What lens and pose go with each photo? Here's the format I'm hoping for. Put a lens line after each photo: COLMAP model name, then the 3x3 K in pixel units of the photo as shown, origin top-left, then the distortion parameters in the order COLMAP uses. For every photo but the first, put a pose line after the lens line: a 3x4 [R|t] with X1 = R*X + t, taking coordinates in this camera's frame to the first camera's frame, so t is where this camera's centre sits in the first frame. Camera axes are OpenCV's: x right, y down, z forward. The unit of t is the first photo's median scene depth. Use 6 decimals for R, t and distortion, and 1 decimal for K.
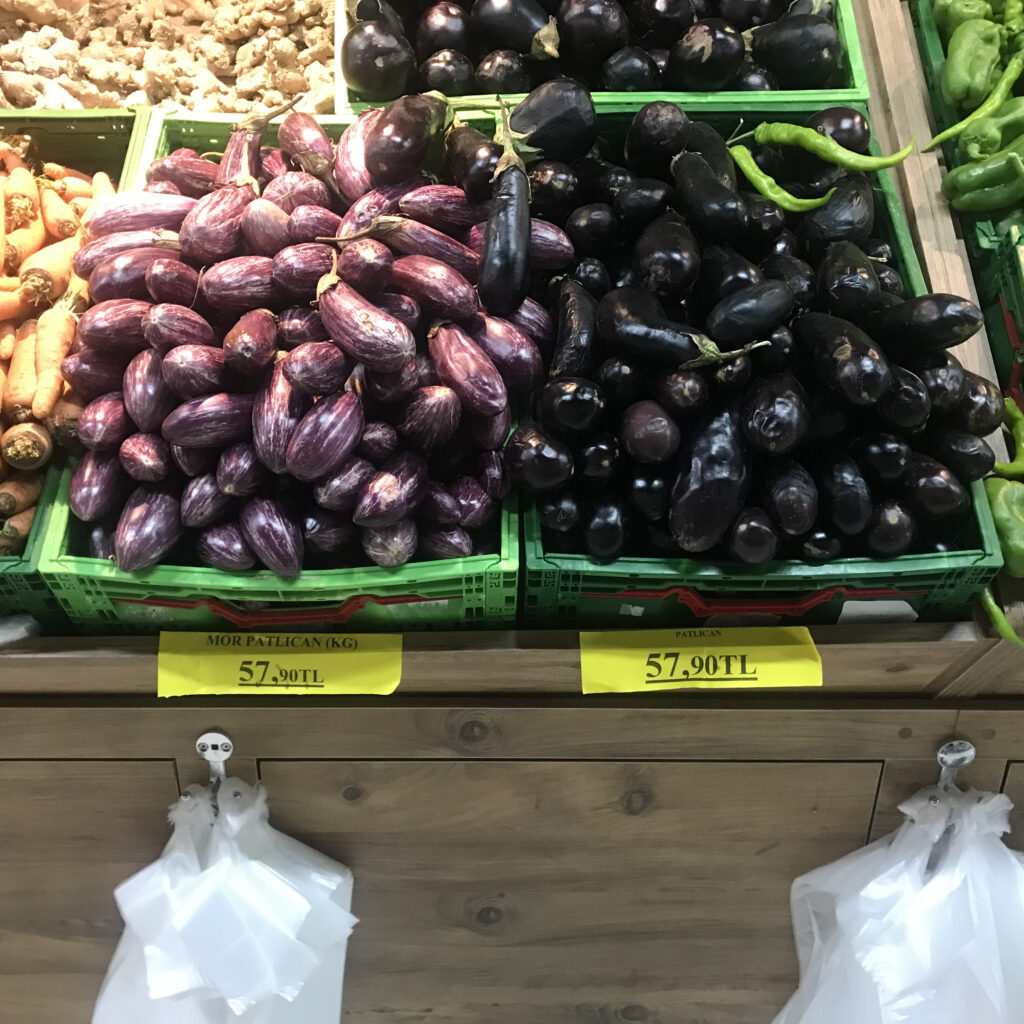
lens RADIAL K [[1175.6, 0, 513.4], [0, 1175.6, 516.5], [0, 0, 1]] dist [0.033041, 0.000000]
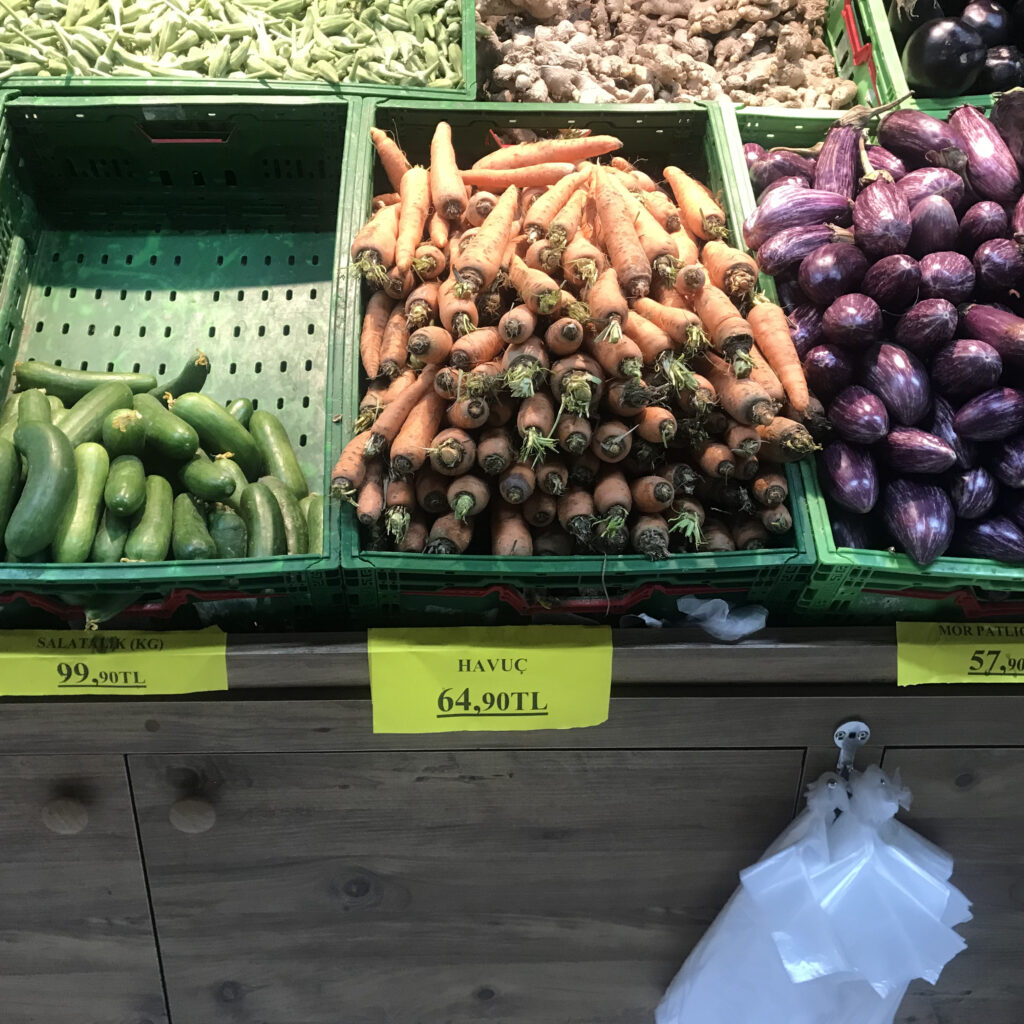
lens RADIAL K [[1175.6, 0, 541.4], [0, 1175.6, 516.9], [0, 0, 1]] dist [0.033041, 0.000000]
pose [[0.998667, -0.002992, 0.051537, -0.576607], [0.002575, 0.999963, 0.008147, -0.001653], [-0.051559, -0.008003, 0.998638, 0.001936]]
